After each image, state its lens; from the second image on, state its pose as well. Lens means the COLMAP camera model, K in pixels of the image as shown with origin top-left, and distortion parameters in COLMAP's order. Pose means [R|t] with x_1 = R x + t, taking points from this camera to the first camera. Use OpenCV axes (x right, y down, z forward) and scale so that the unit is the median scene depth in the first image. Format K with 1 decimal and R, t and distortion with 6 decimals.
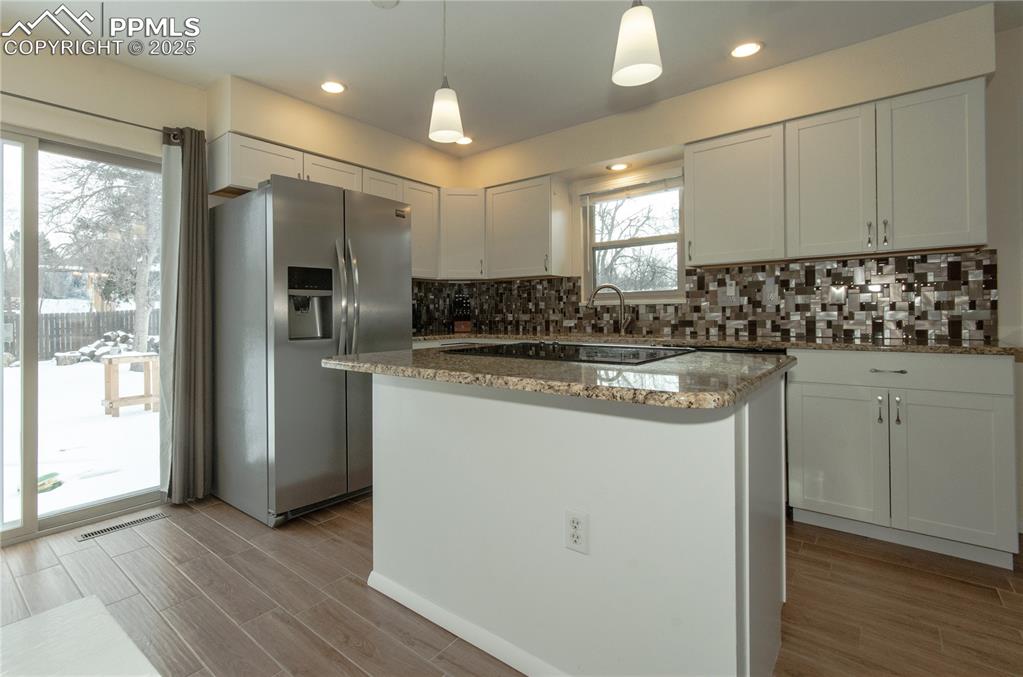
lens RADIAL K [[468.5, 0, 469.4], [0, 468.5, 308.2], [0, 0, 1]] dist [0.005639, 0.000611]
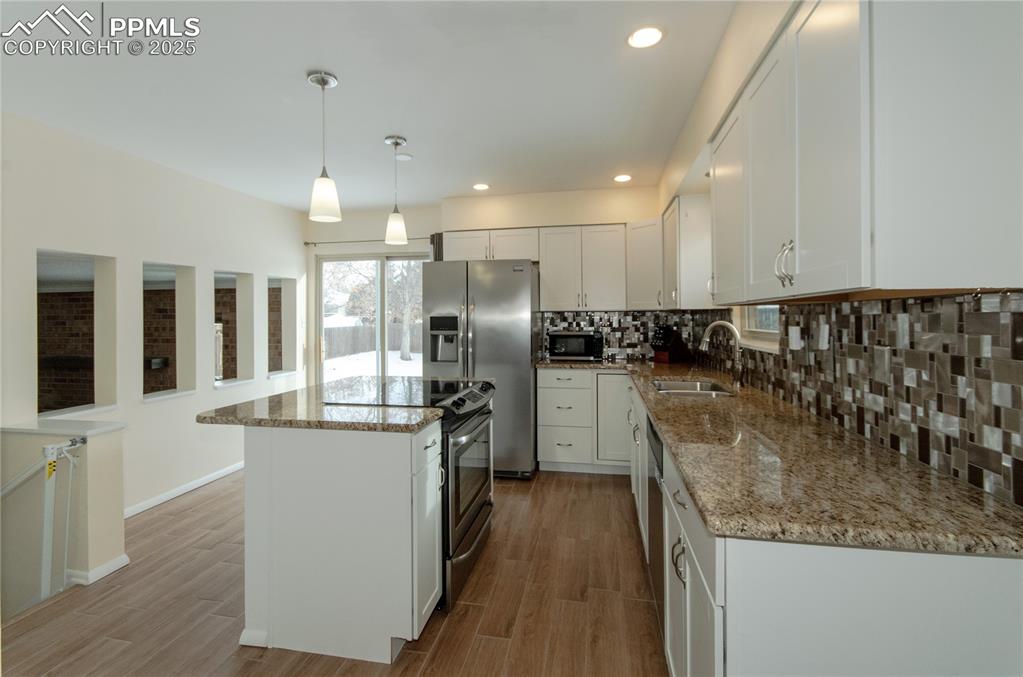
lens RADIAL K [[468.5, 0, 514.1], [0, 468.5, 315.1], [0, 0, 1]] dist [0.005639, 0.000611]
pose [[0.490701, 0.003010, -0.871323, 0.977890], [0.006394, 0.999955, 0.007055, -0.084536], [0.871304, -0.009033, 0.490660, 0.367971]]
